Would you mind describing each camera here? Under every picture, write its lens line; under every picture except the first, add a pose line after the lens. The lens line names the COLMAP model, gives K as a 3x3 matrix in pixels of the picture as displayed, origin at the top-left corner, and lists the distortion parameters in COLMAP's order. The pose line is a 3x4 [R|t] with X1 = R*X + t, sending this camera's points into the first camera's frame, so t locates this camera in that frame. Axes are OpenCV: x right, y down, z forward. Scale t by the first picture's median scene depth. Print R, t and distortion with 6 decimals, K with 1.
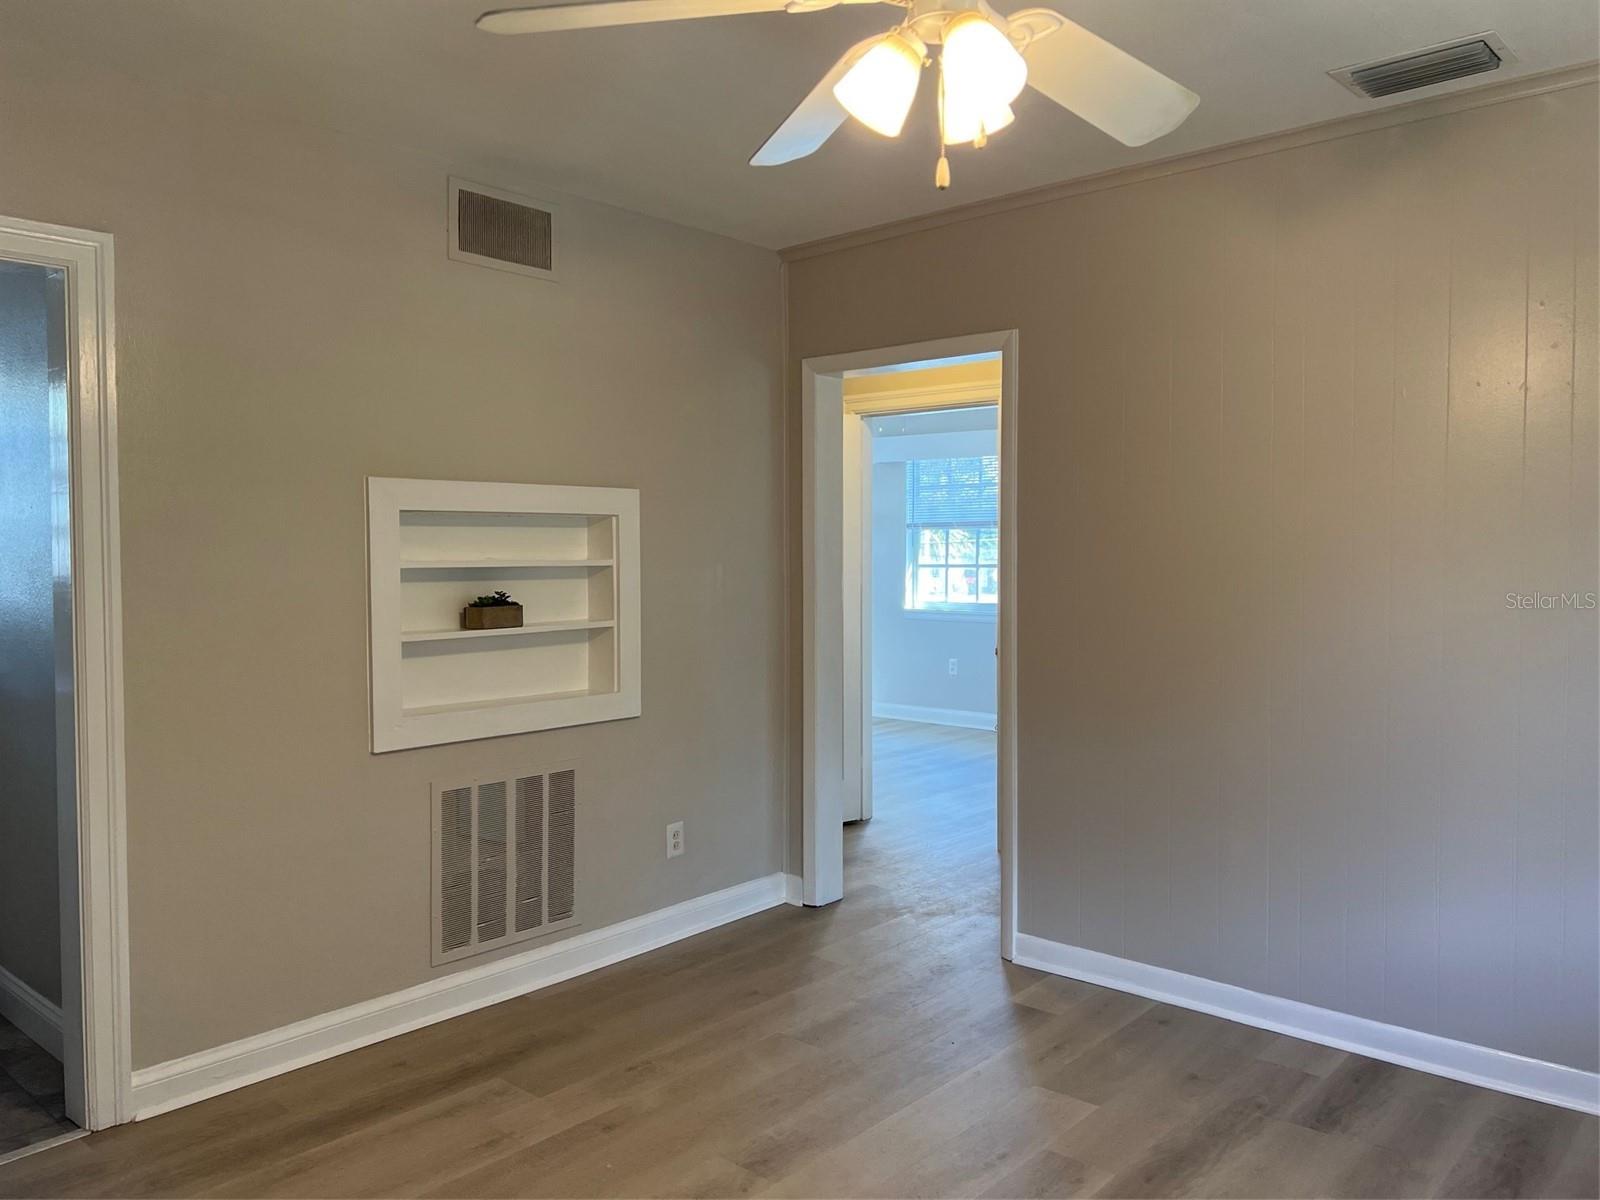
lens RADIAL K [[1203.4, 0, 800.0], [0, 1203.4, 600.0], [0, 0, 1]] dist [0.062749, -0.081164]
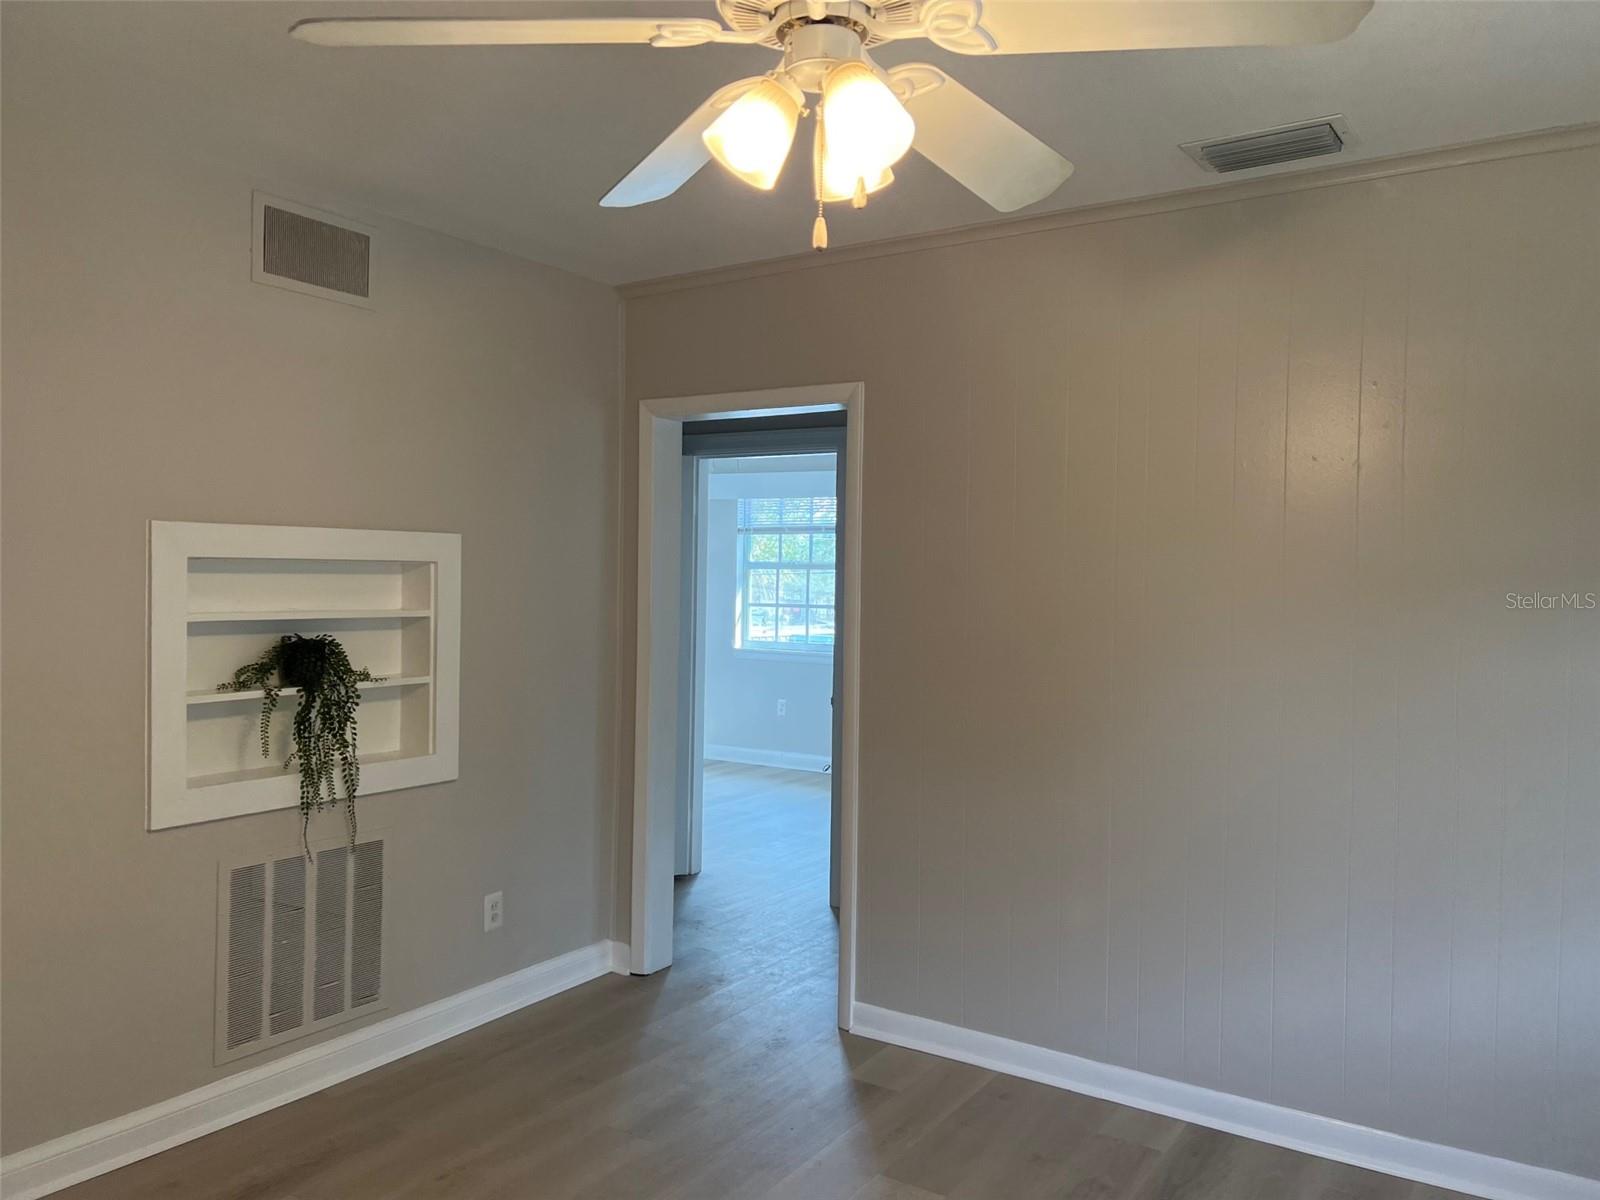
lens RADIAL K [[1215.0, 0, 786.0], [0, 1215.0, 607.3], [0, 0, 1]] dist [-0.010396, 0.038630]
pose [[0.990503, 0.015322, 0.136631, -0.013952], [-0.013160, 0.999774, -0.016711, -0.026075], [-0.136856, 0.014755, 0.990481, 0.048886]]
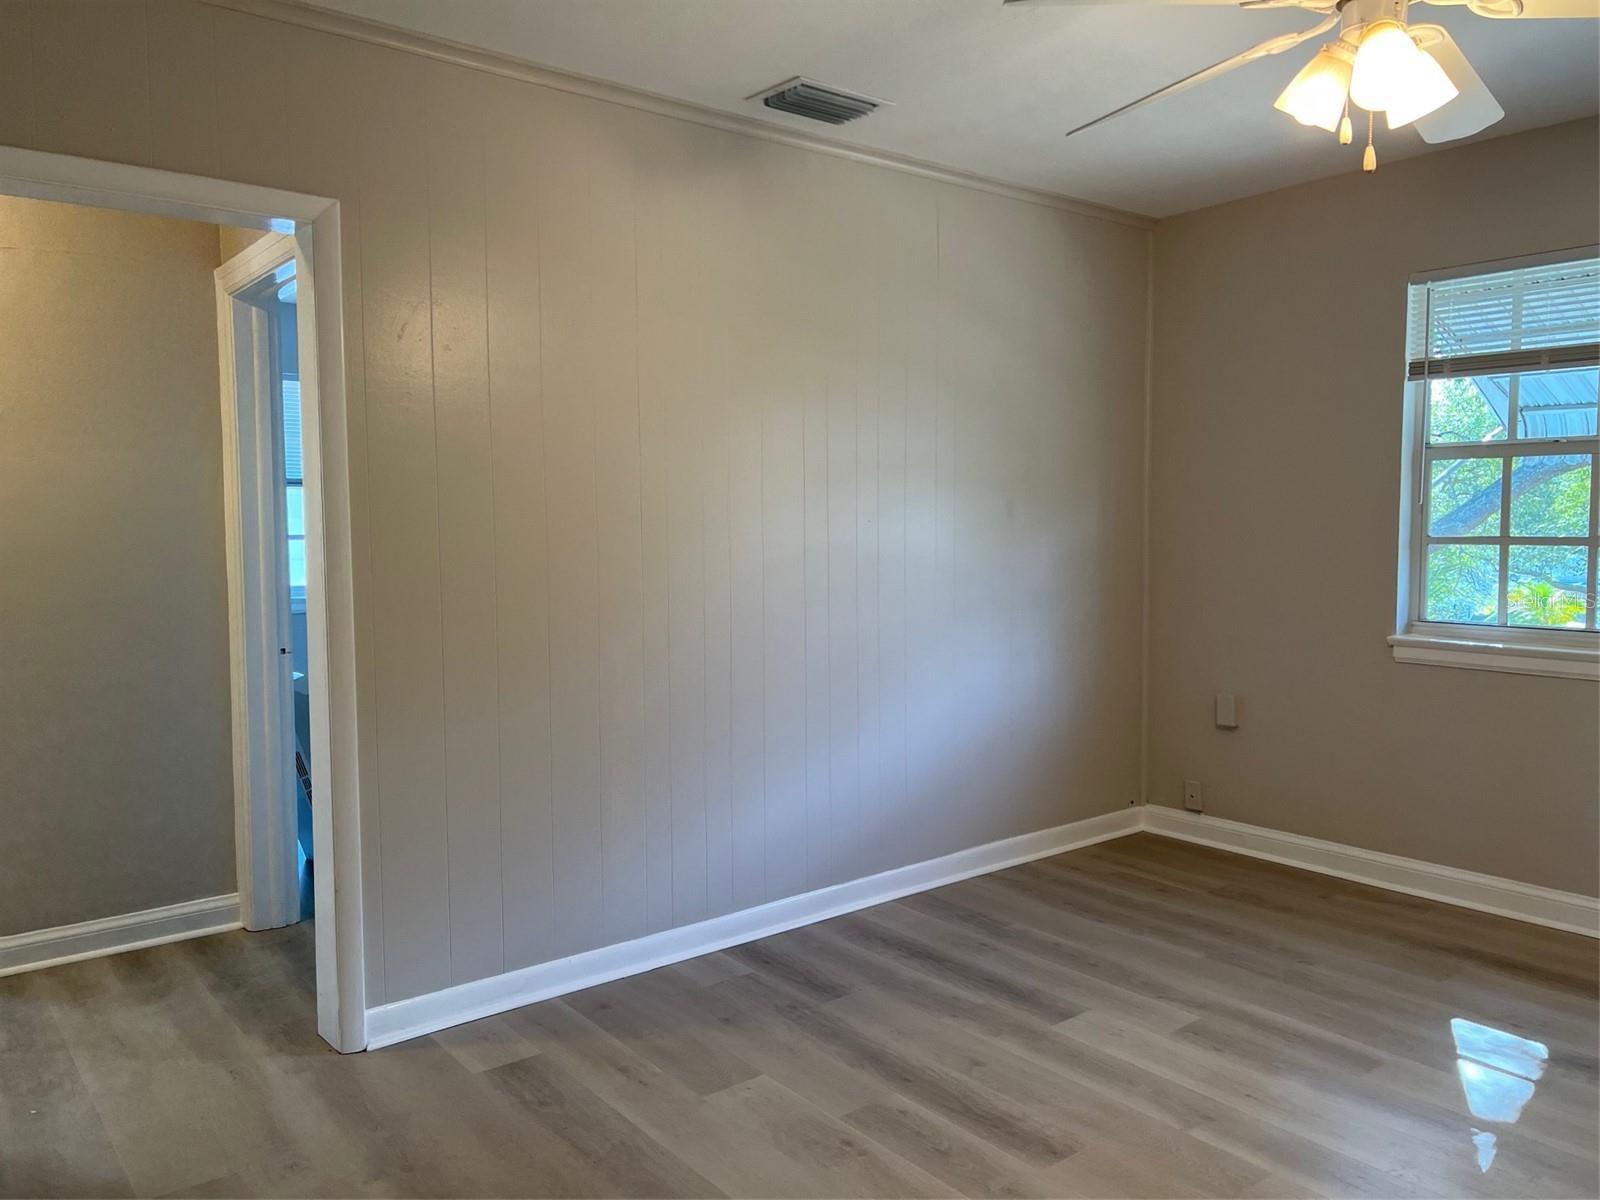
lens RADIAL K [[1203.4, 0, 800.0], [0, 1203.4, 600.0], [0, 0, 1]] dist [0.062749, -0.081164]
pose [[0.166154, -0.067662, 0.983776, -0.561046], [0.051795, 0.996865, 0.059814, -0.013612], [-0.984739, 0.041016, 0.169137, 0.659821]]
